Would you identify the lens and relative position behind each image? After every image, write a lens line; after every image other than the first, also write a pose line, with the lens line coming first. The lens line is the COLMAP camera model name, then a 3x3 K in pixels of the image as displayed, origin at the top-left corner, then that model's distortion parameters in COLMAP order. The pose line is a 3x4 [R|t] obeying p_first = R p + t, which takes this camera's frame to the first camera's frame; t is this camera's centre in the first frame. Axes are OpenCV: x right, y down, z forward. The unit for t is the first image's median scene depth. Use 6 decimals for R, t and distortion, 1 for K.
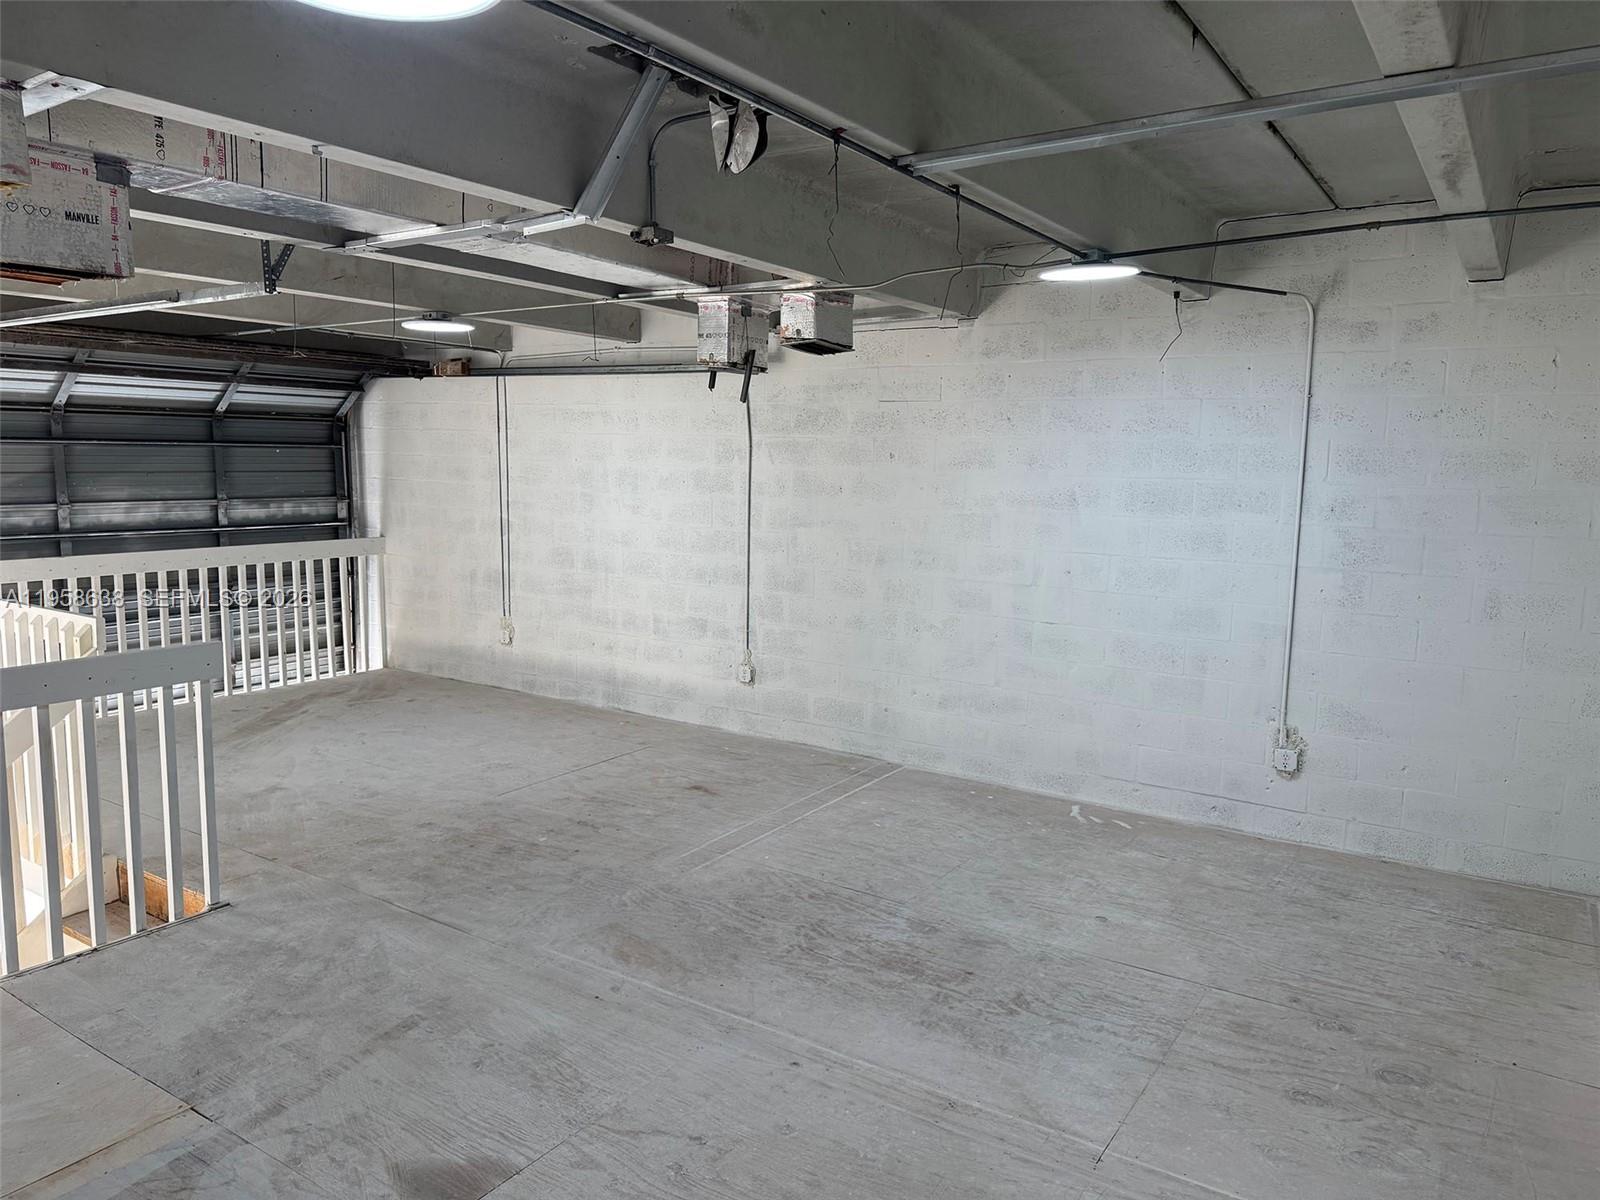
lens RADIAL K [[1119.6, 0, 792.2], [0, 1119.6, 590.1], [0, 0, 1]] dist [0.046878, -0.049664]
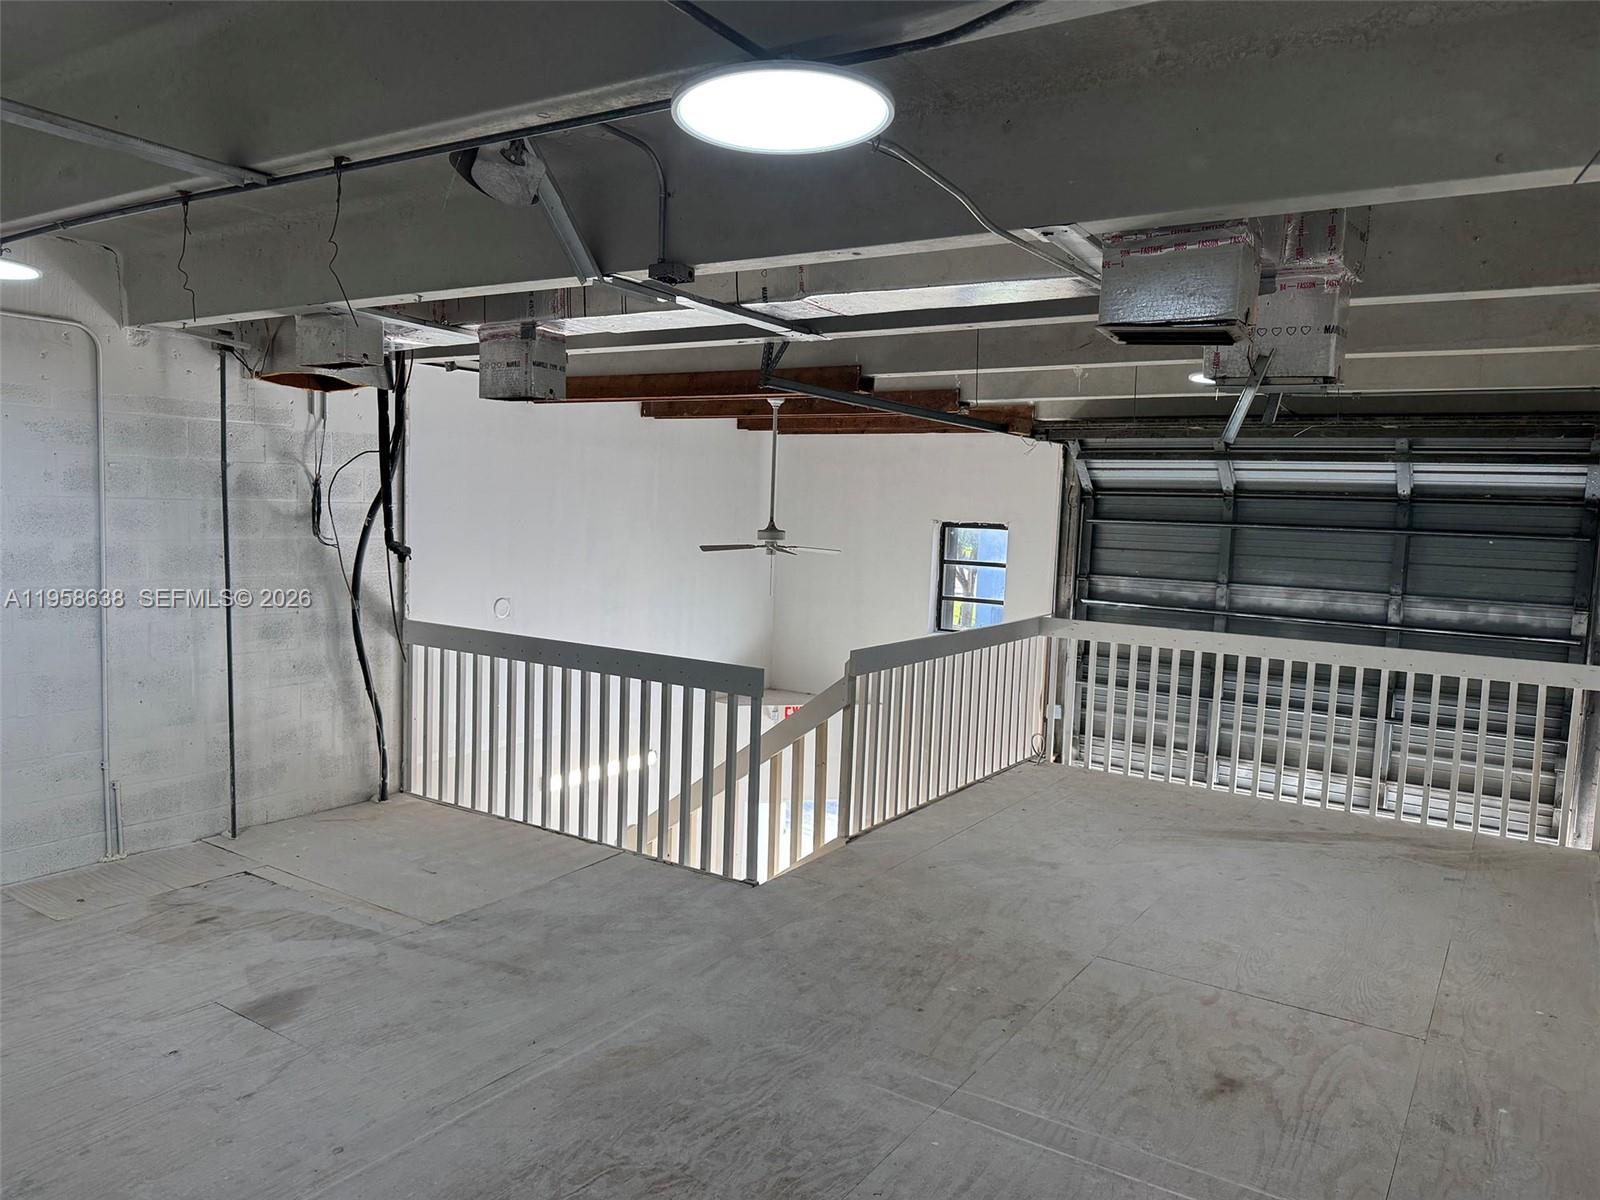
lens RADIAL K [[1119.6, 0, 800.0], [0, 1119.6, 585.4], [0, 0, 1]] dist [0.046878, -0.049664]
pose [[0.001776, 0.056116, -0.998423, 0.566598], [-0.158377, 0.985839, 0.055127, -0.094461], [0.987377, 0.158029, 0.010638, 0.806997]]
